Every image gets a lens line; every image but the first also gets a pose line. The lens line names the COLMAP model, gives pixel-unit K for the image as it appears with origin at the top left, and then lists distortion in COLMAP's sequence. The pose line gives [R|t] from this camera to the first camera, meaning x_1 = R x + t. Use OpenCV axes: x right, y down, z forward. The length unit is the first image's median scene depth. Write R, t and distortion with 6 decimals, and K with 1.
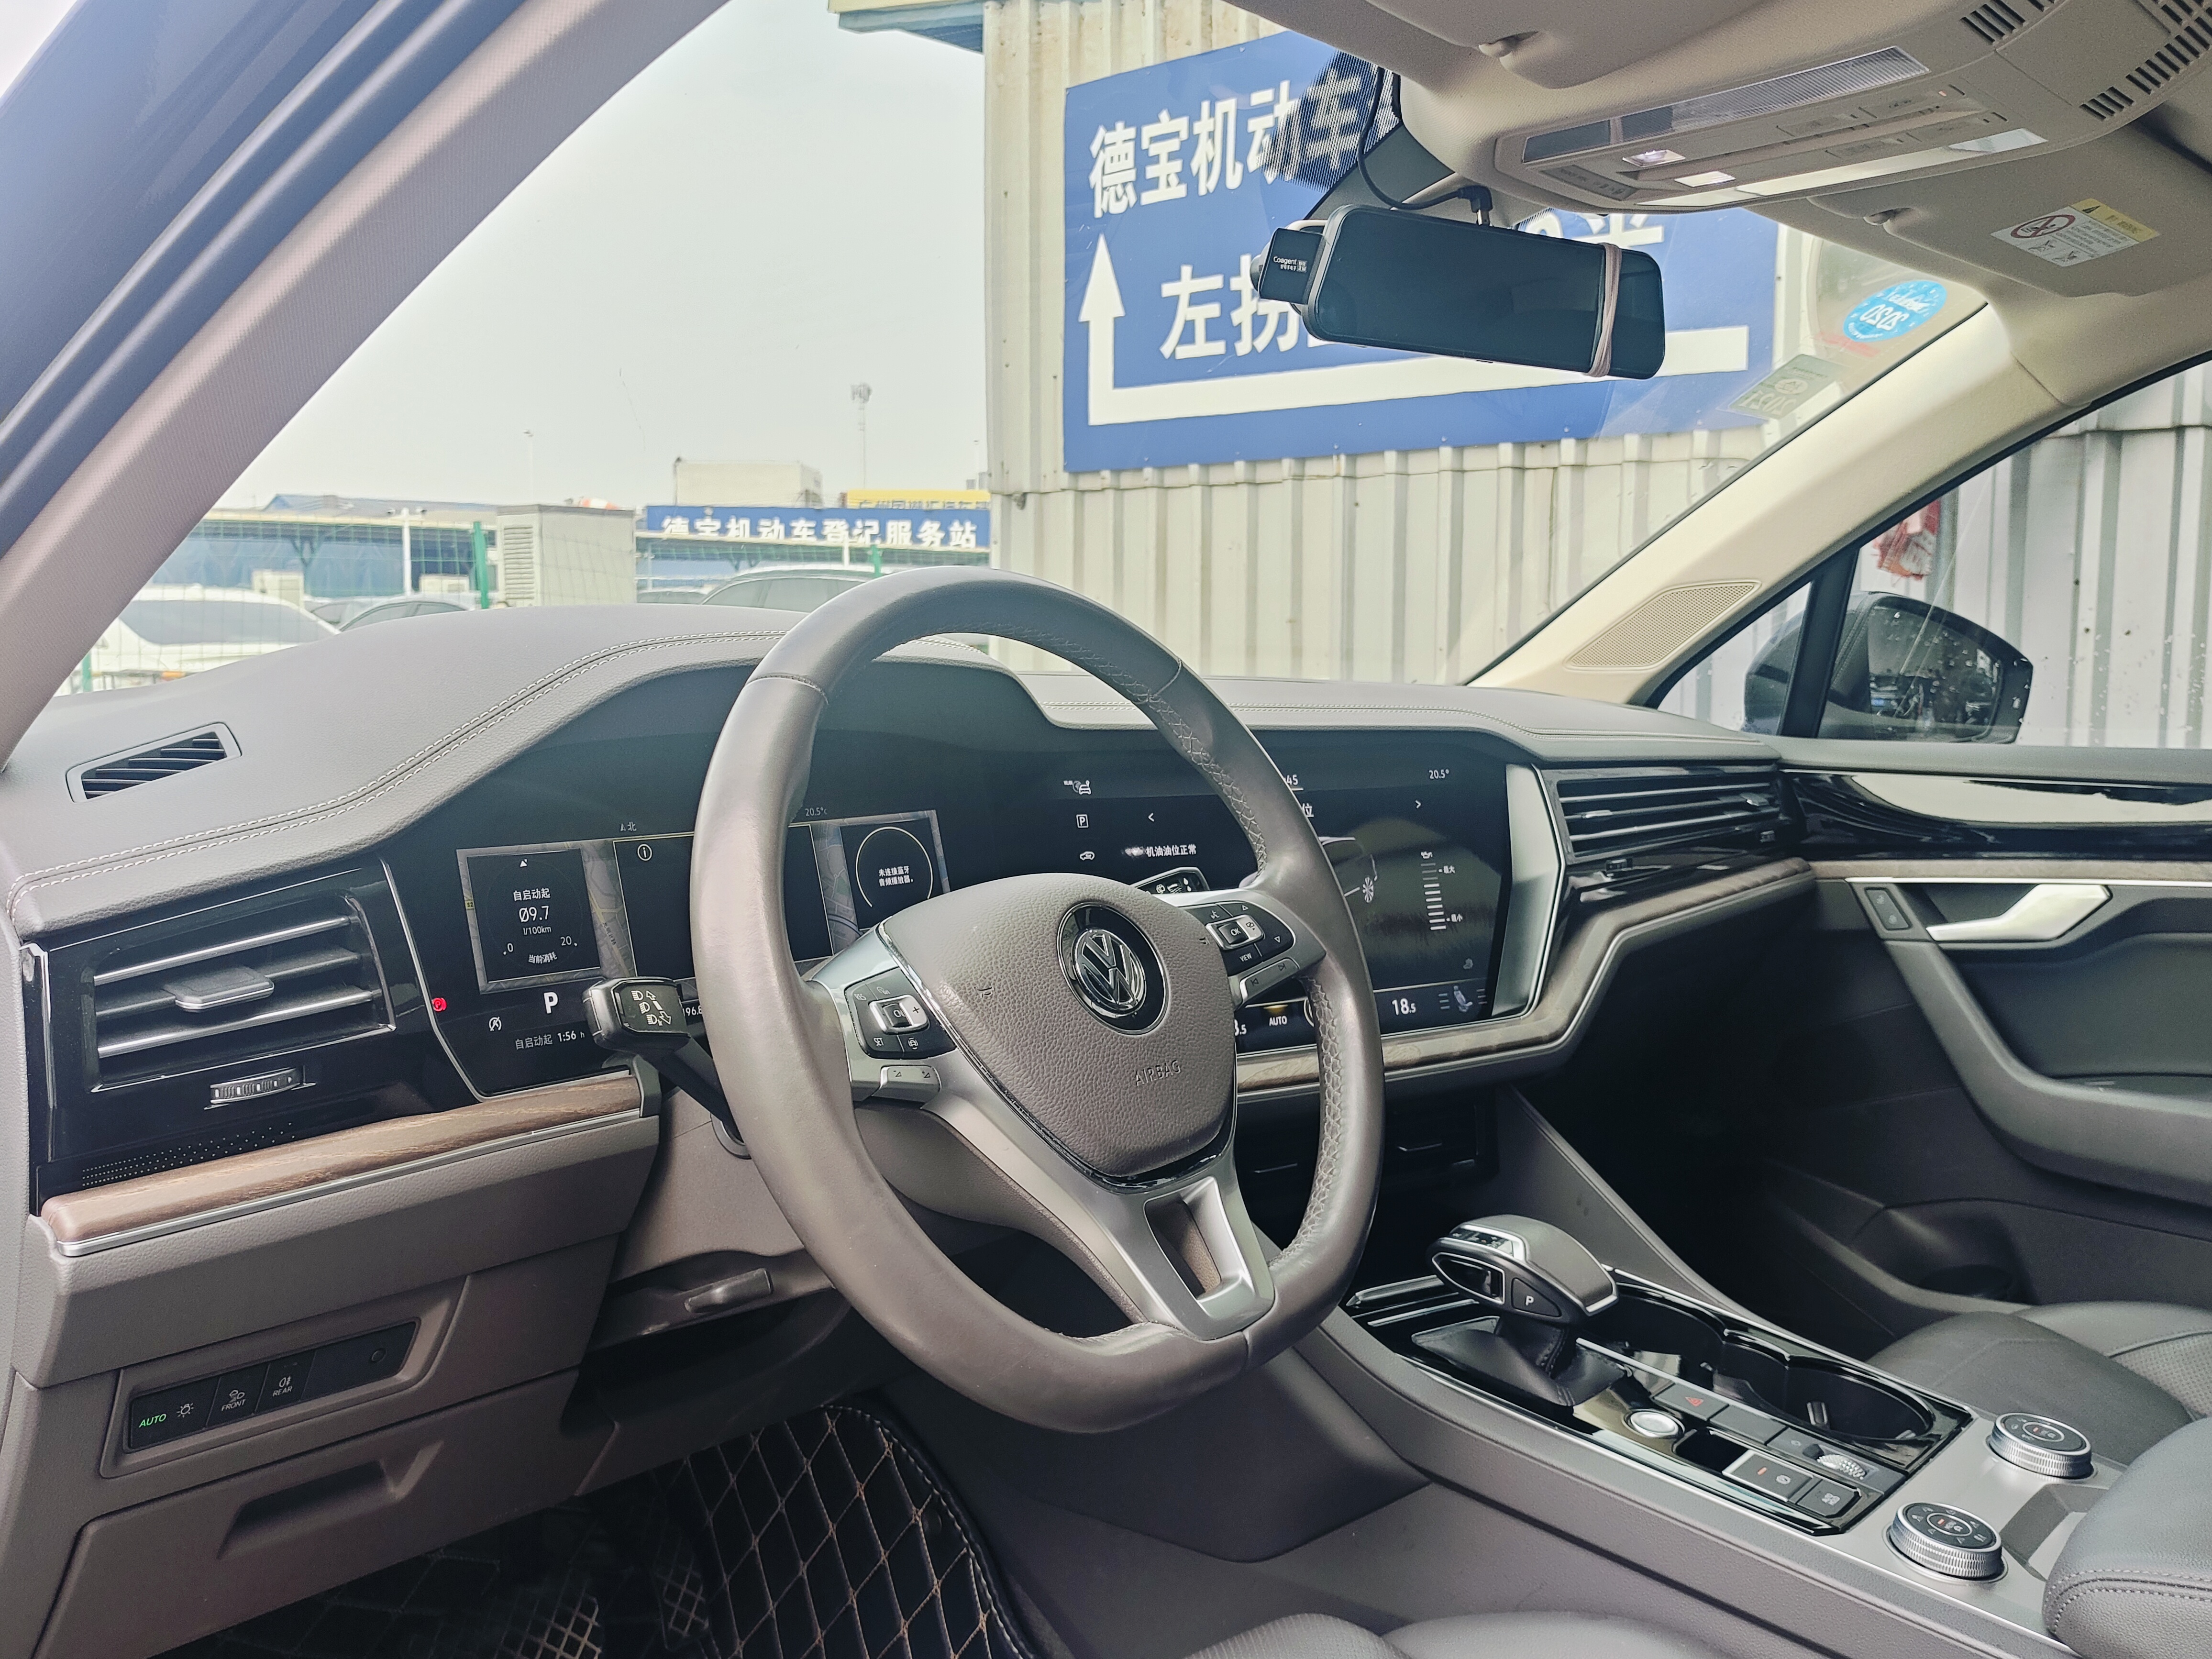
lens RADIAL K [[1926.5, 0, 1111.6], [0, 1926.5, 864.7], [0, 0, 1]] dist [0.032690, 0.002700]
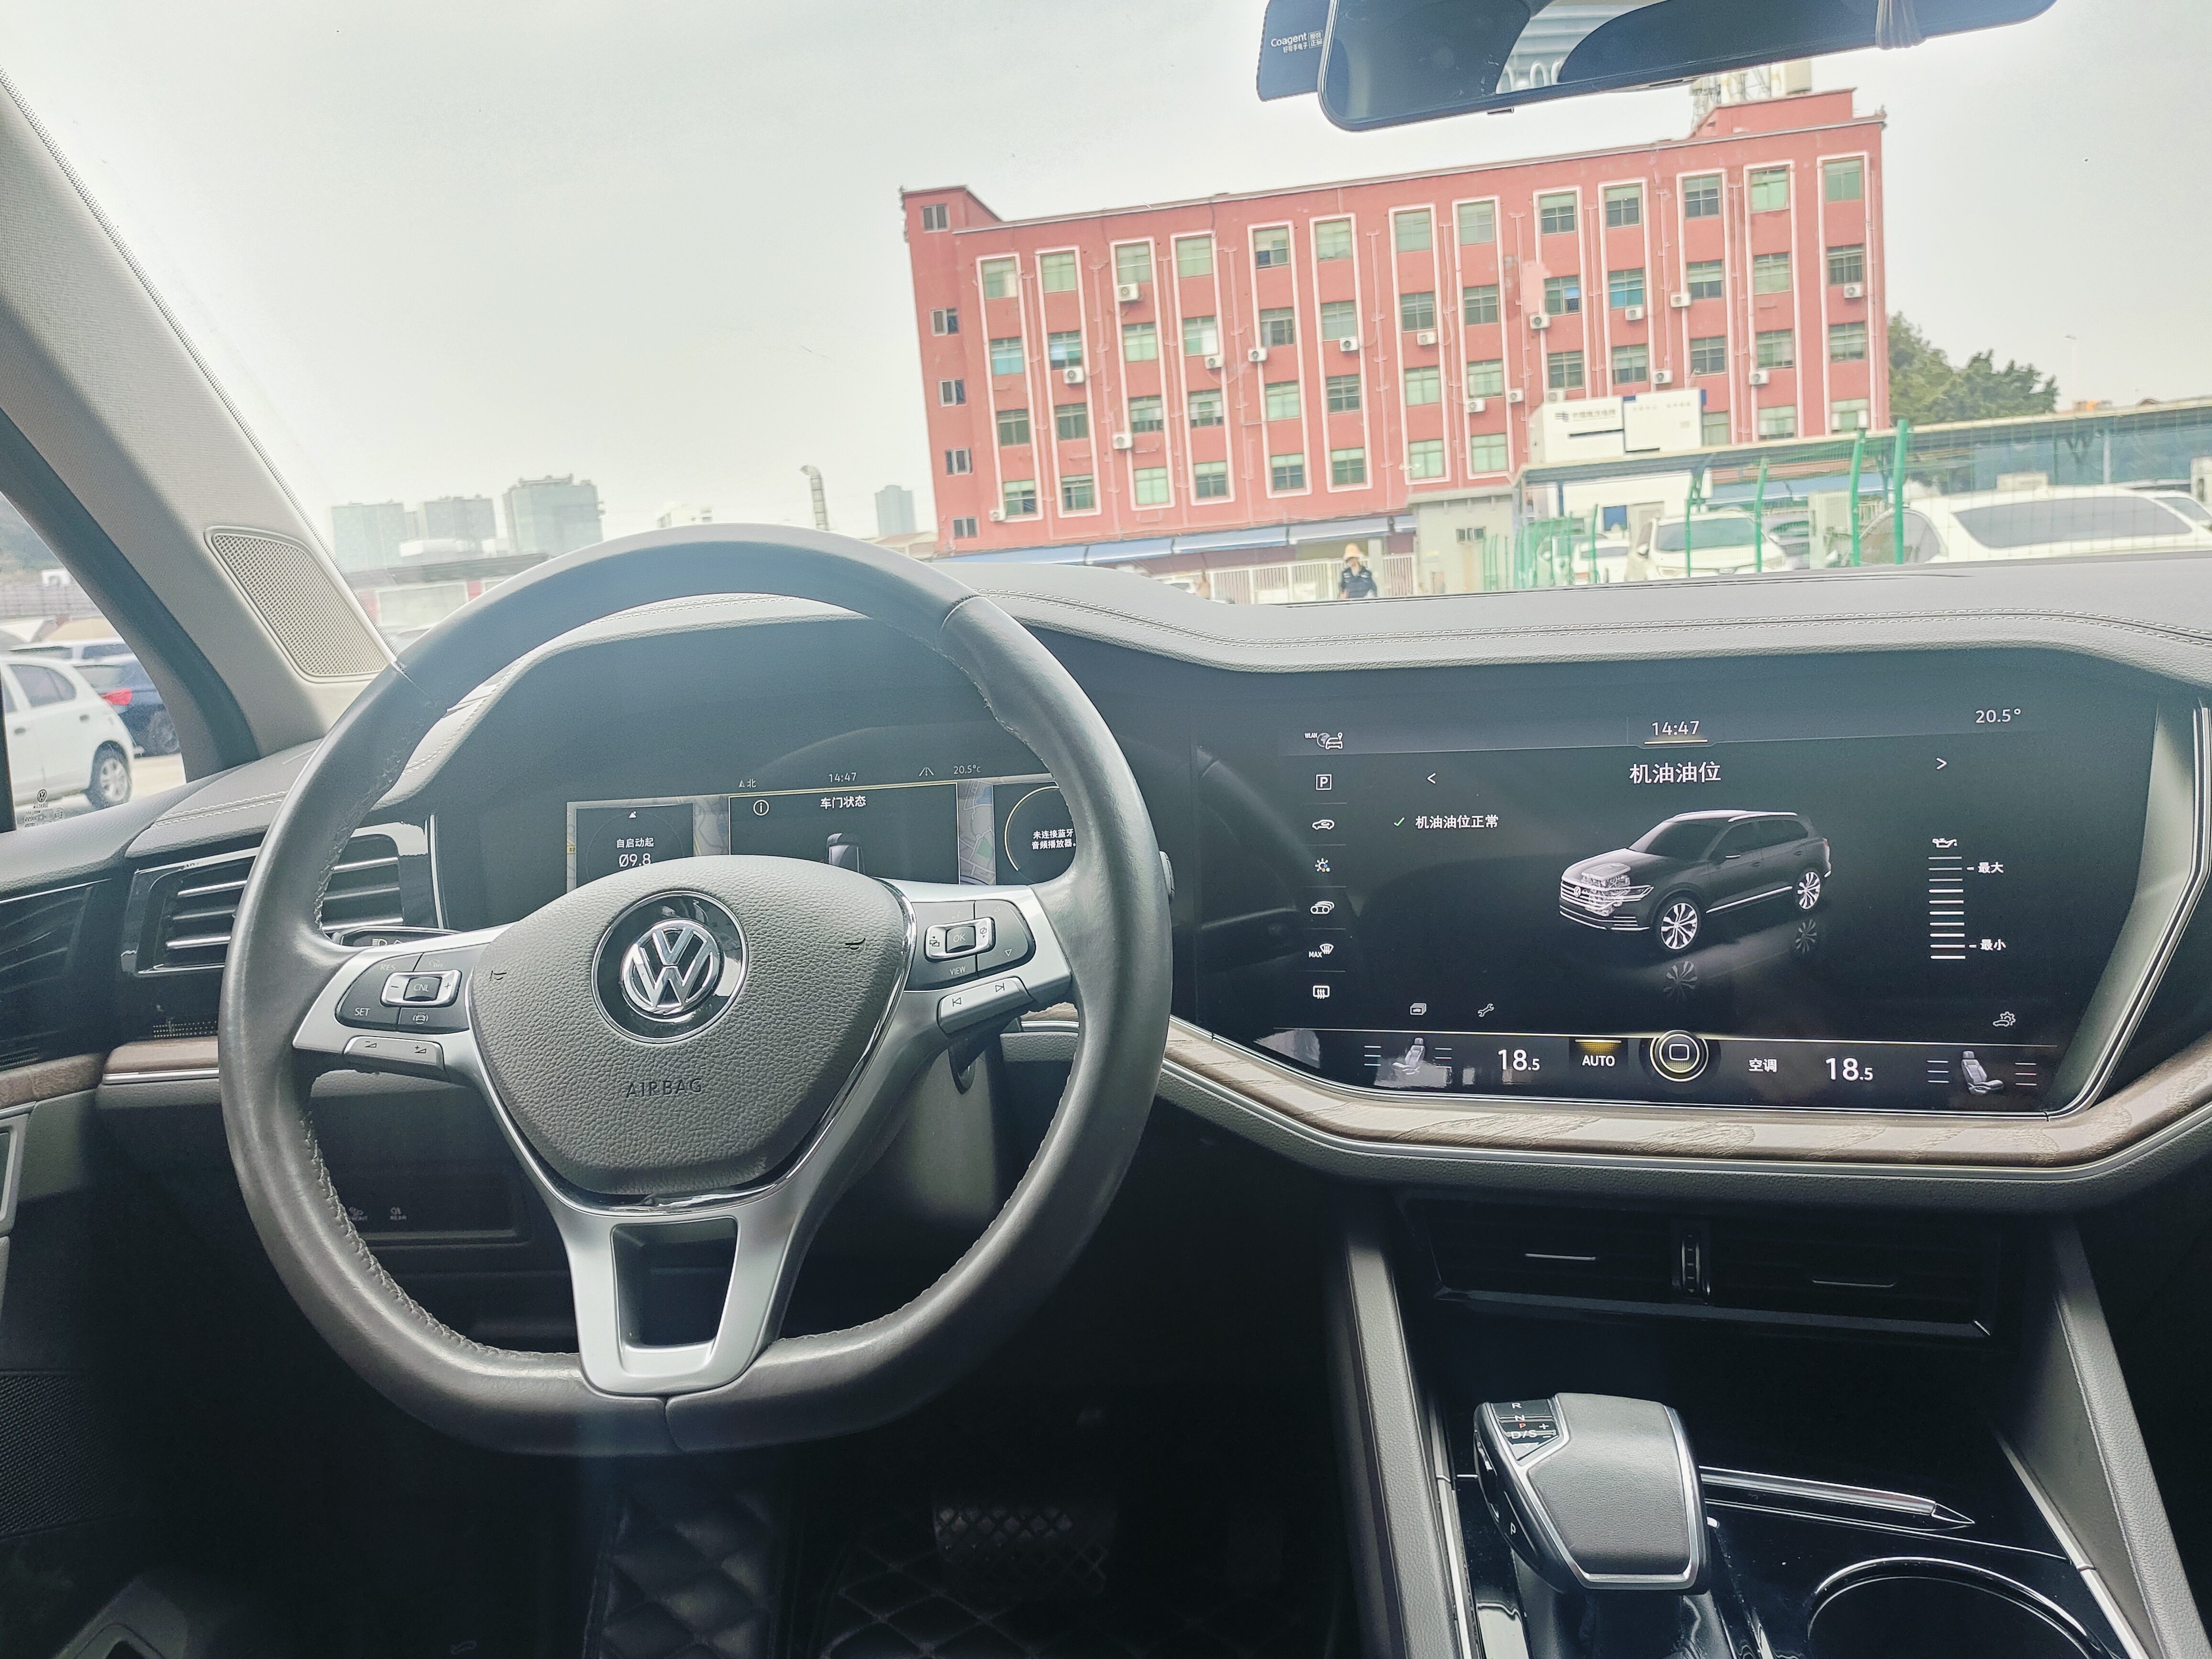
lens RADIAL K [[1819.6, 0, 1110.1], [0, 1819.6, 843.6], [0, 0, 1]] dist [0.035460, -0.026825]
pose [[0.571674, 0.058071, -0.818423, 0.114898], [-0.017933, 0.998138, 0.058296, -0.008054], [0.820285, -0.018649, 0.571651, 0.096167]]
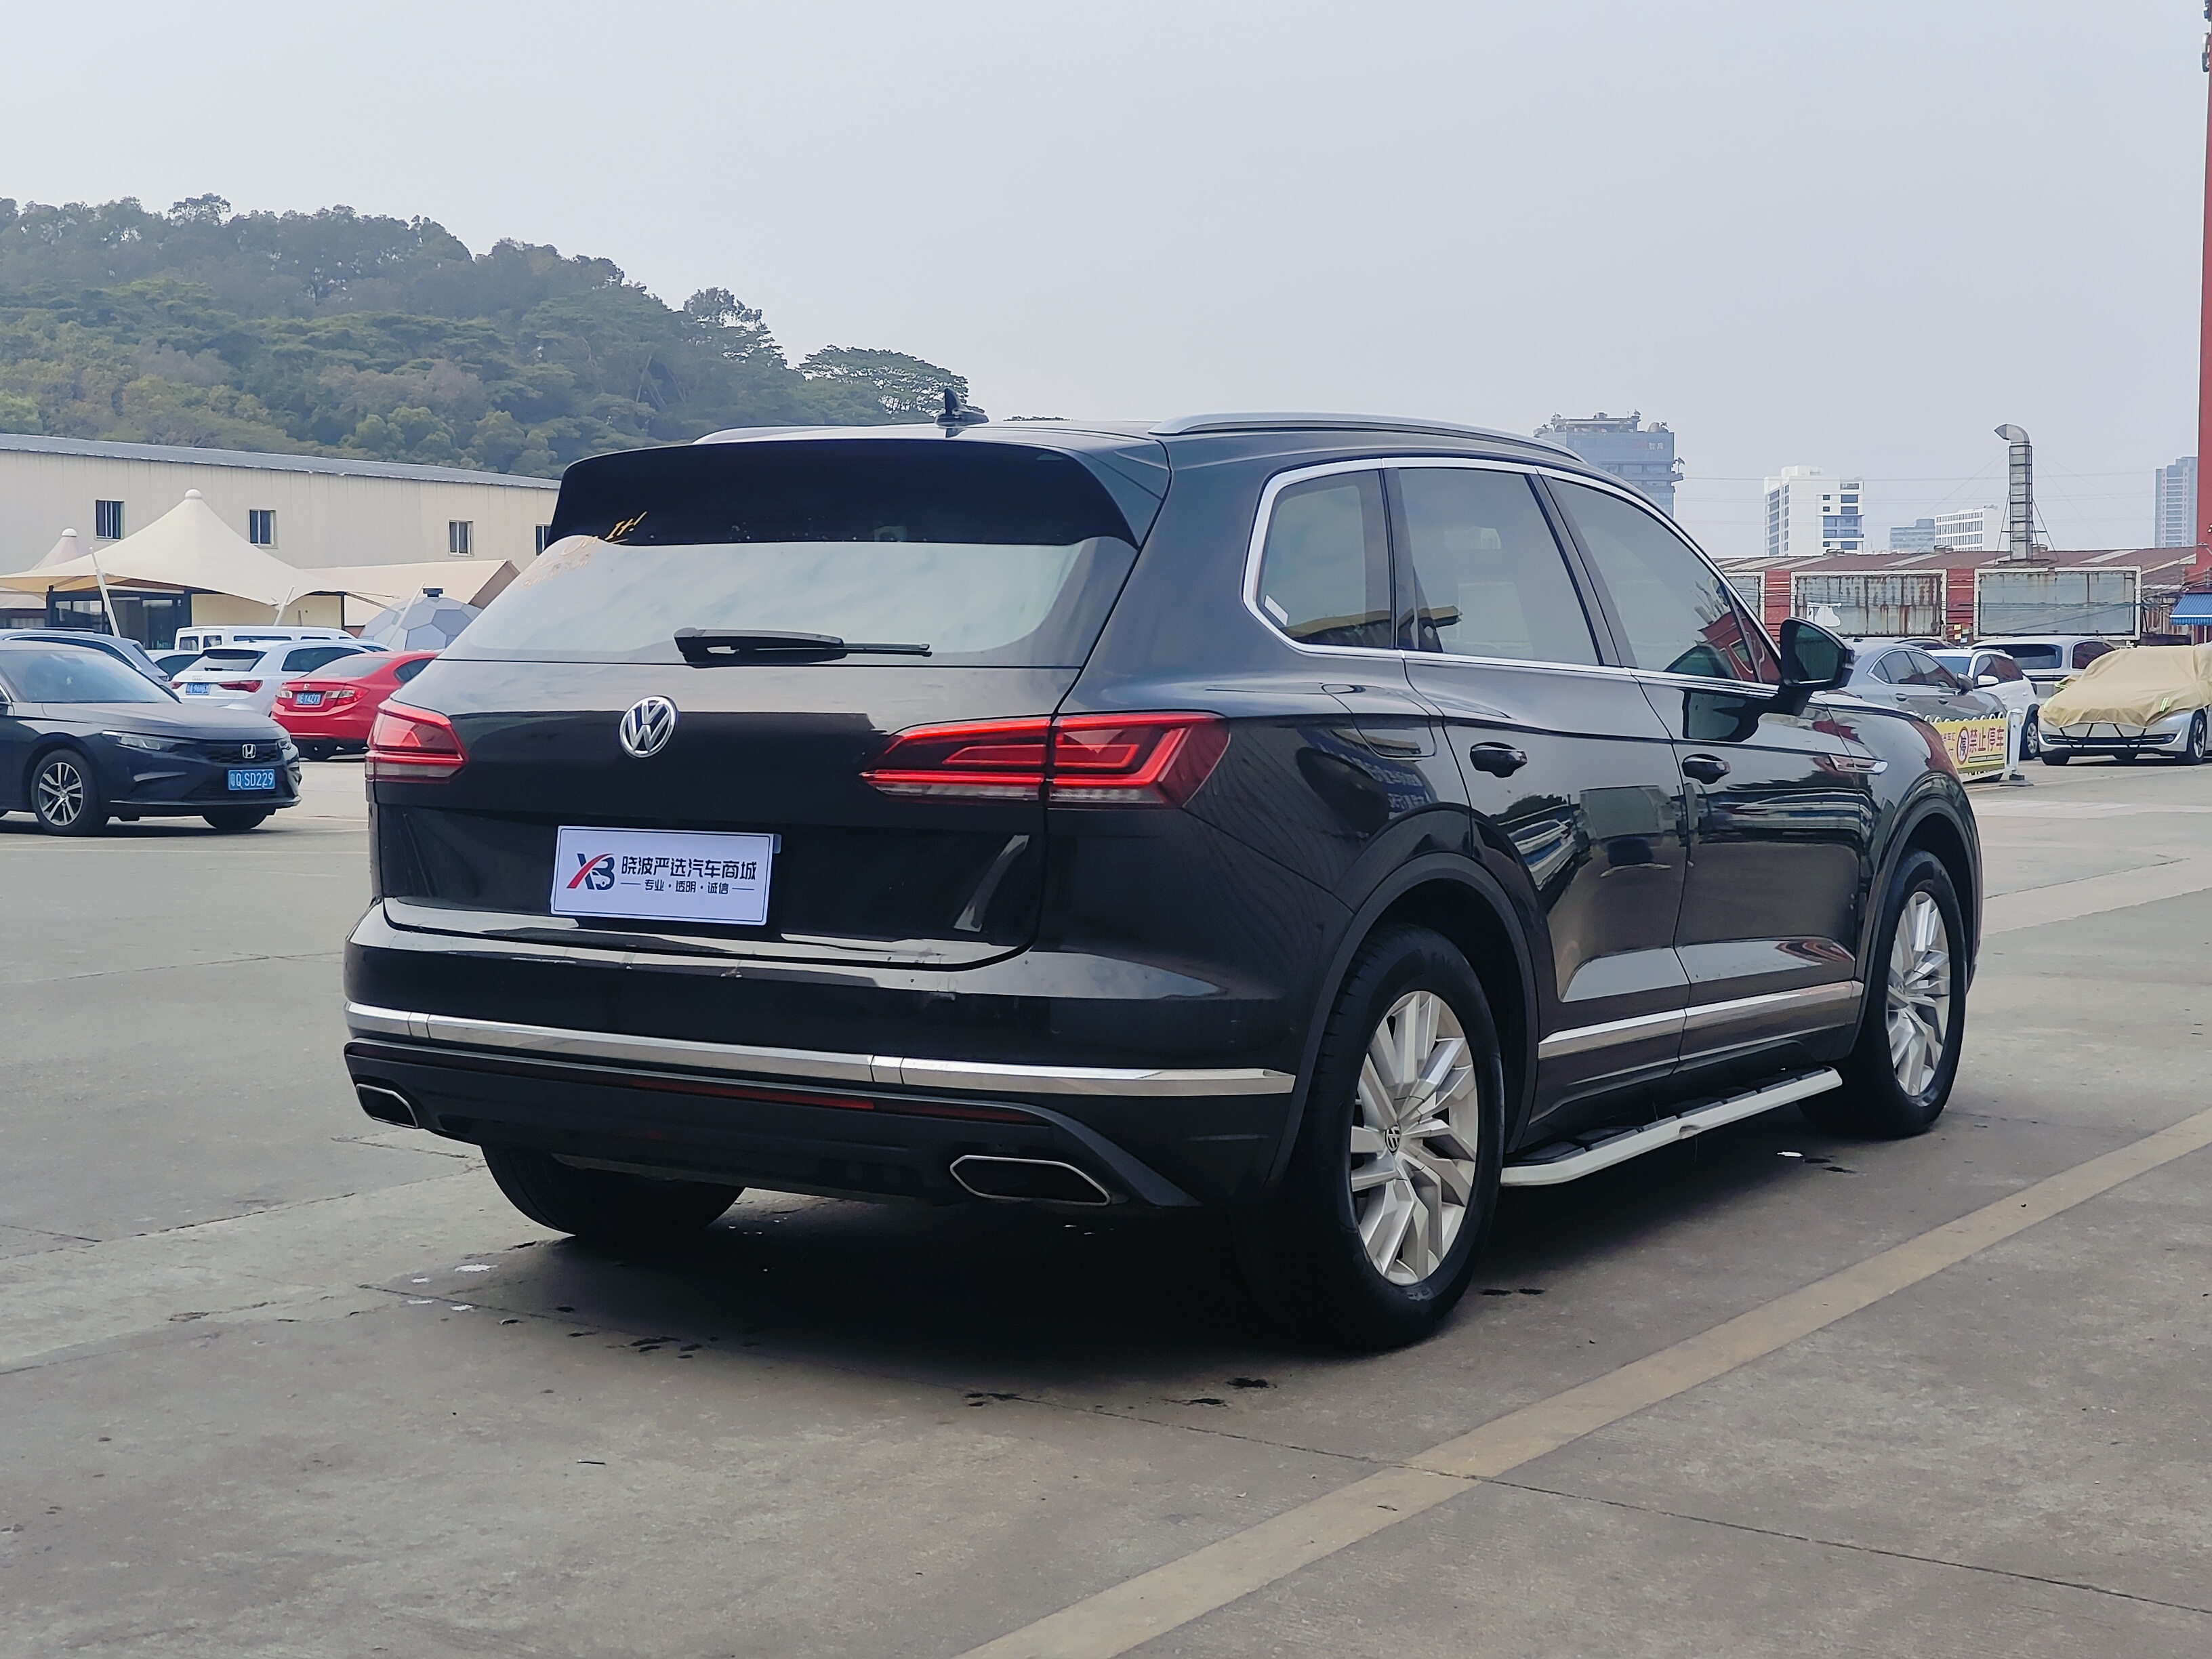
lens RADIAL K [[3127.3, 0, 1113.1], [0, 3127.3, 827.8], [0, 0, 1]] dist [0.015985, 0.000000]
pose [[0.170677, 0.040587, -0.984491, 1.298254], [-0.125934, 0.991856, 0.019058, 0.048447], [0.977246, 0.120728, 0.174398, -0.143945]]
